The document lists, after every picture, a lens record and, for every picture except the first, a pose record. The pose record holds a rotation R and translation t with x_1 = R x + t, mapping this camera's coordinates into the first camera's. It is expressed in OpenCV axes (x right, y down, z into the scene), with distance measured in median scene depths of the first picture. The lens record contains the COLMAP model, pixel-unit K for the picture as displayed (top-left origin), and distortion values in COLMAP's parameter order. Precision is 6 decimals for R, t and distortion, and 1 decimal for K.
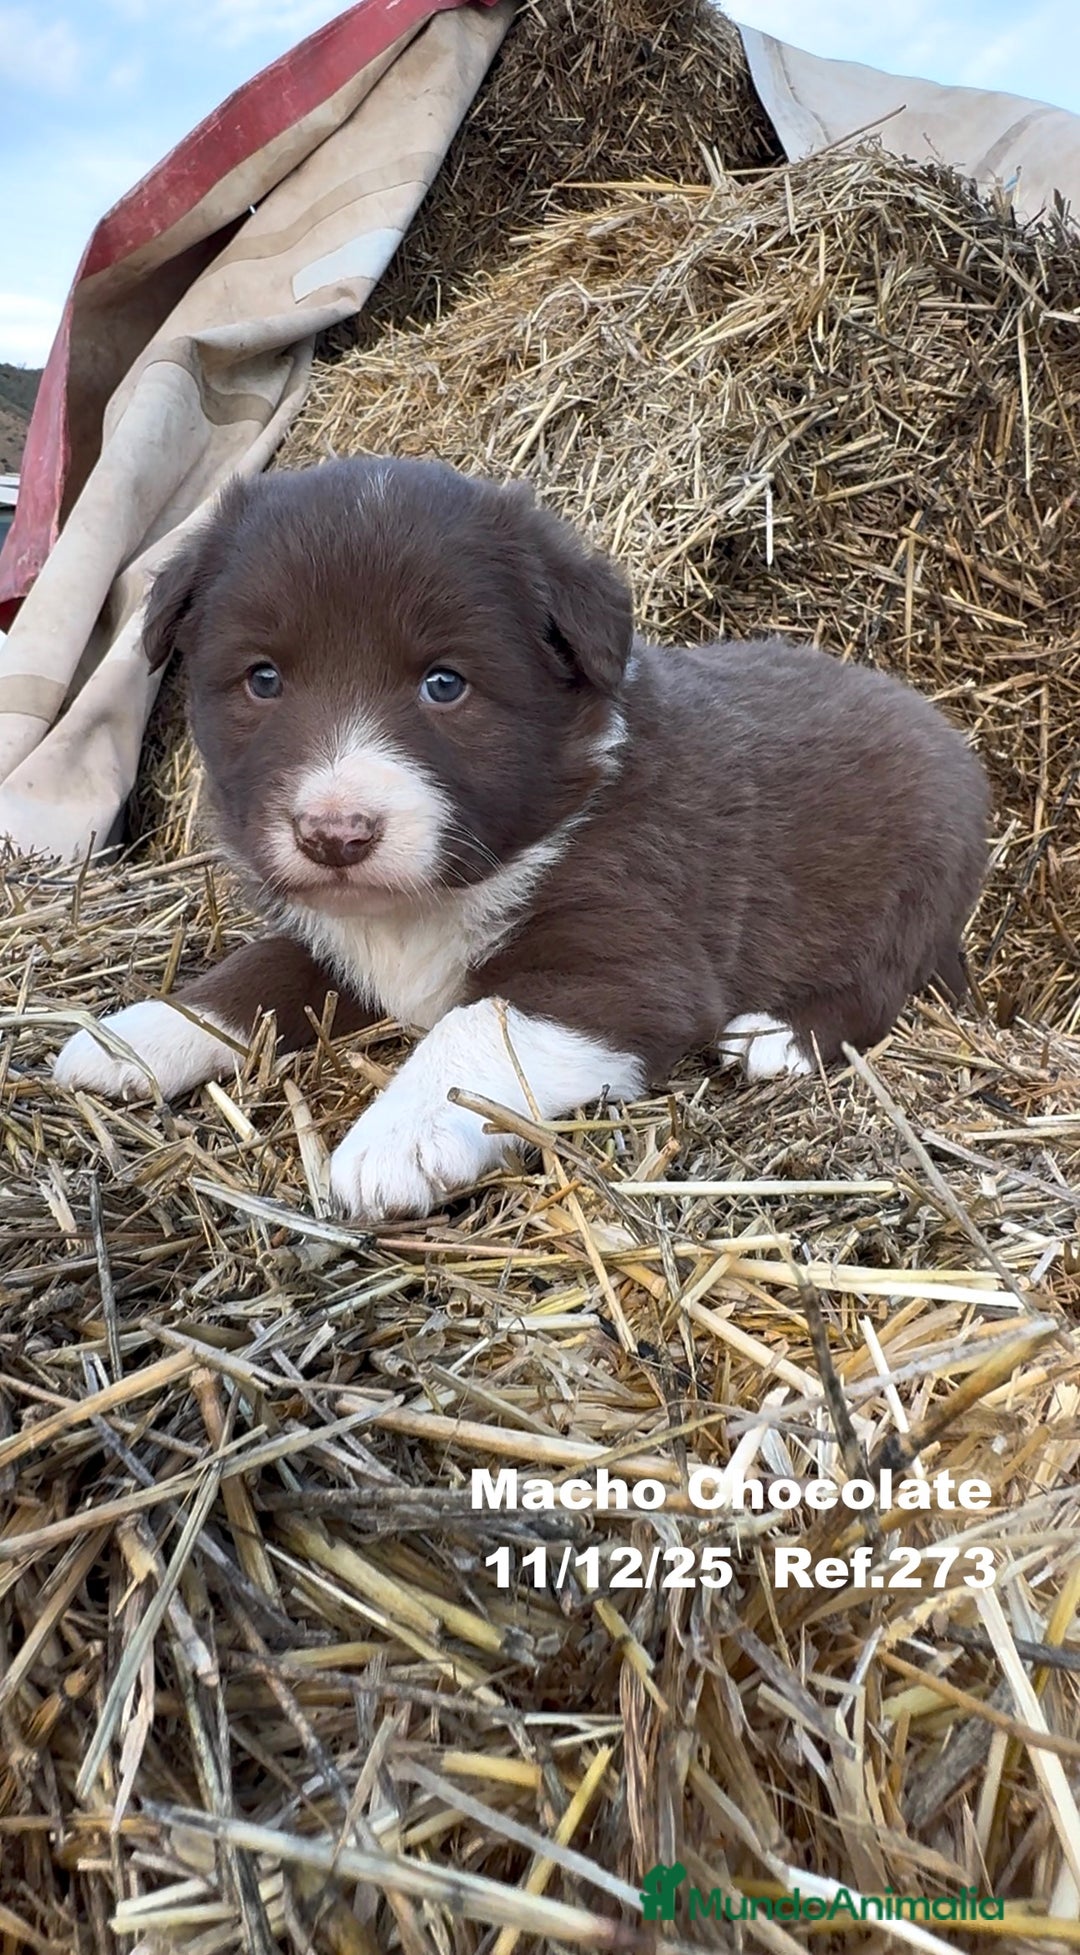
lens RADIAL K [[1361.1, 0, 539.7], [0, 1361.1, 972.8], [0, 0, 1]] dist [0.011646, 0.001484]
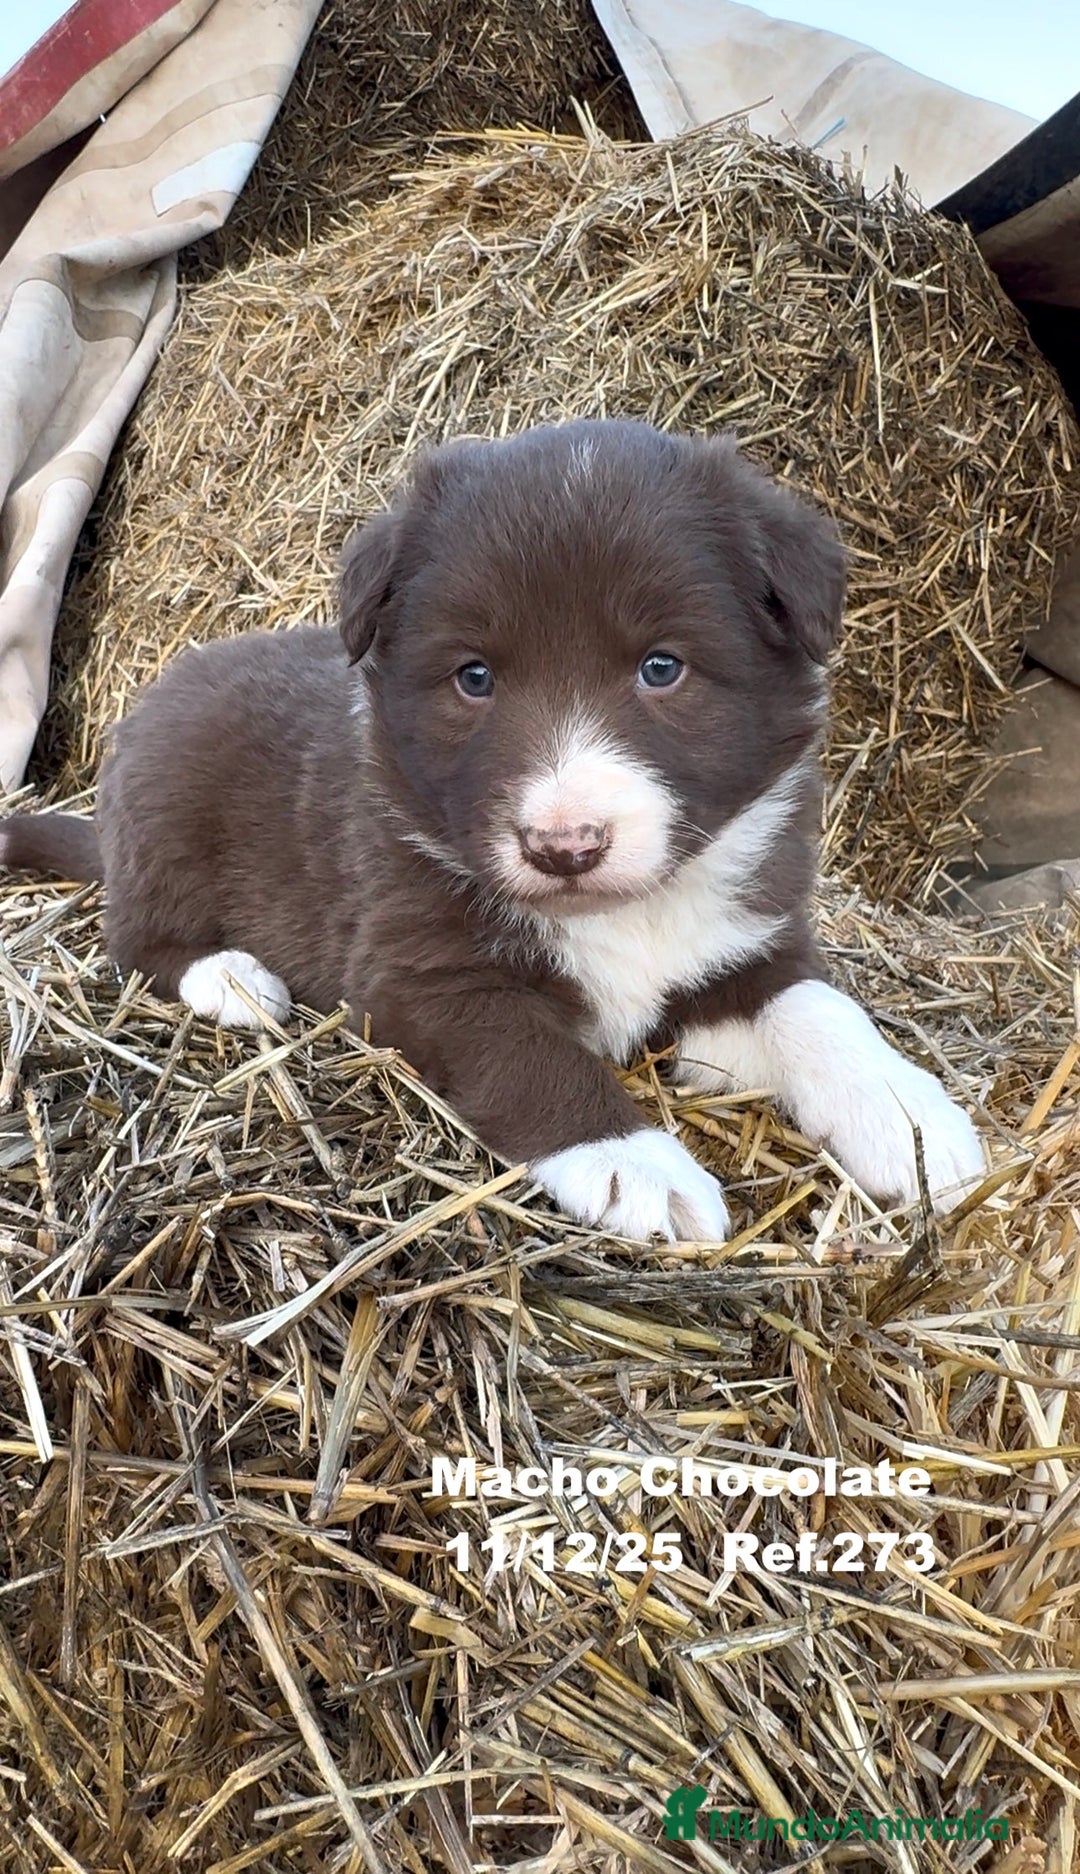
lens RADIAL K [[1327.9, 0, 541.7], [0, 1327.9, 946.4], [0, 0, 1]] dist [0.003224, 0.004547]
pose [[0.991445, -0.048412, 0.121216, -0.081716], [0.039624, 0.996479, 0.073890, -0.021846], [-0.124367, -0.068455, 0.989872, -0.102141]]
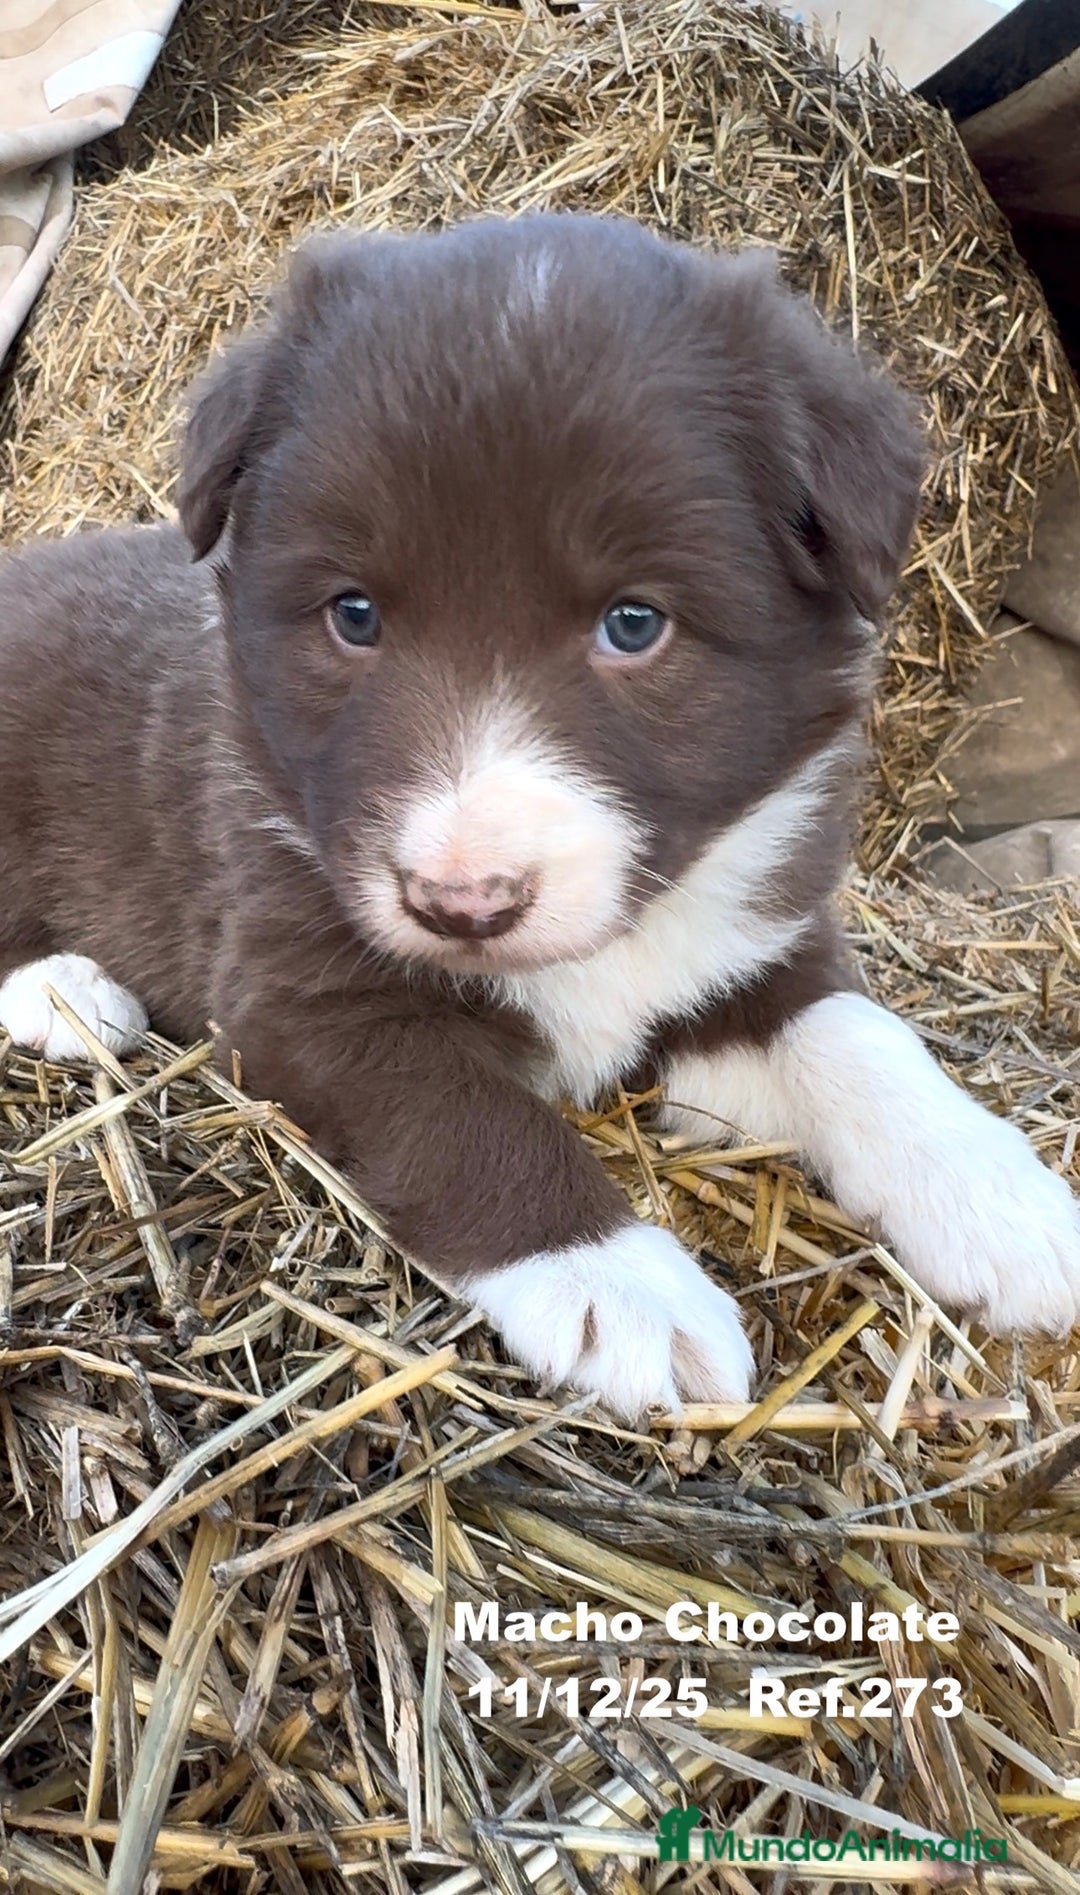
lens RADIAL K [[1316.0, 0, 540.9], [0, 1316.0, 953.8], [0, 0, 1]] dist [-0.001107, 0.005293]
pose [[0.984506, -0.061384, 0.164258, -0.065333], [0.043019, 0.992650, 0.113117, -0.024349], [-0.169995, -0.104298, 0.979910, 0.022651]]
